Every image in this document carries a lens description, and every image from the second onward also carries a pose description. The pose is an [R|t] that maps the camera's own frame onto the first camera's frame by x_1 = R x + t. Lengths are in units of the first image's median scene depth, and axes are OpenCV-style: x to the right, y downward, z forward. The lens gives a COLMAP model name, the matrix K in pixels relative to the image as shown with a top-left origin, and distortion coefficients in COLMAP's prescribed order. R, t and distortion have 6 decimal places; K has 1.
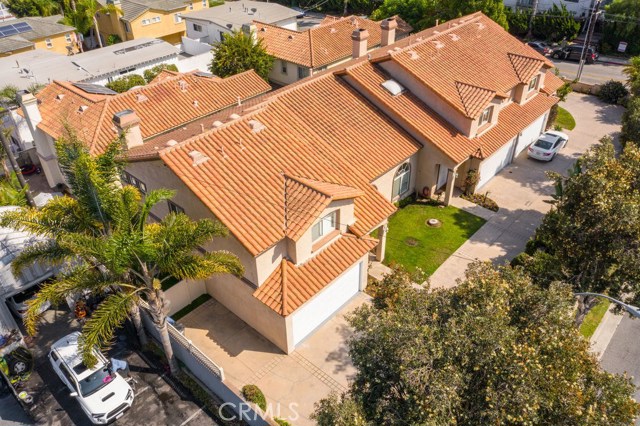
lens RADIAL K [[504.9, 0, 320.0], [0, 504.9, 213.0], [0, 0, 1]] dist [-0.009900, -0.000449]
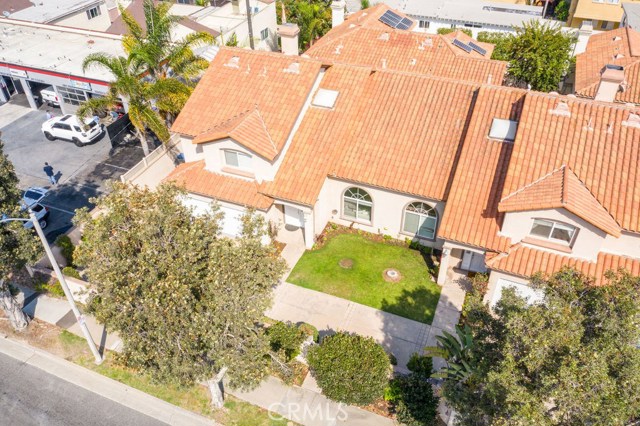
lens RADIAL K [[504.9, 0, 320.0], [0, 504.9, 213.0], [0, 0, 1]] dist [-0.009900, -0.000449]
pose [[0.333985, 0.597622, -0.728904, 0.696596], [-0.539630, 0.755269, 0.371979, -0.290473], [0.772822, 0.269103, 0.574744, 0.373581]]
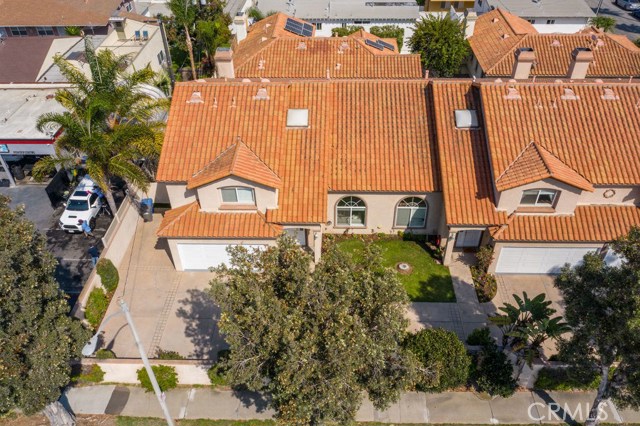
lens RADIAL K [[504.9, 0, 320.0], [0, 504.9, 213.0], [0, 0, 1]] dist [-0.009900, -0.000449]
pose [[0.643835, 0.493636, -0.584637, 0.580042], [-0.438537, 0.864182, 0.246727, -0.214074], [0.627027, 0.097533, 0.772868, 0.176723]]
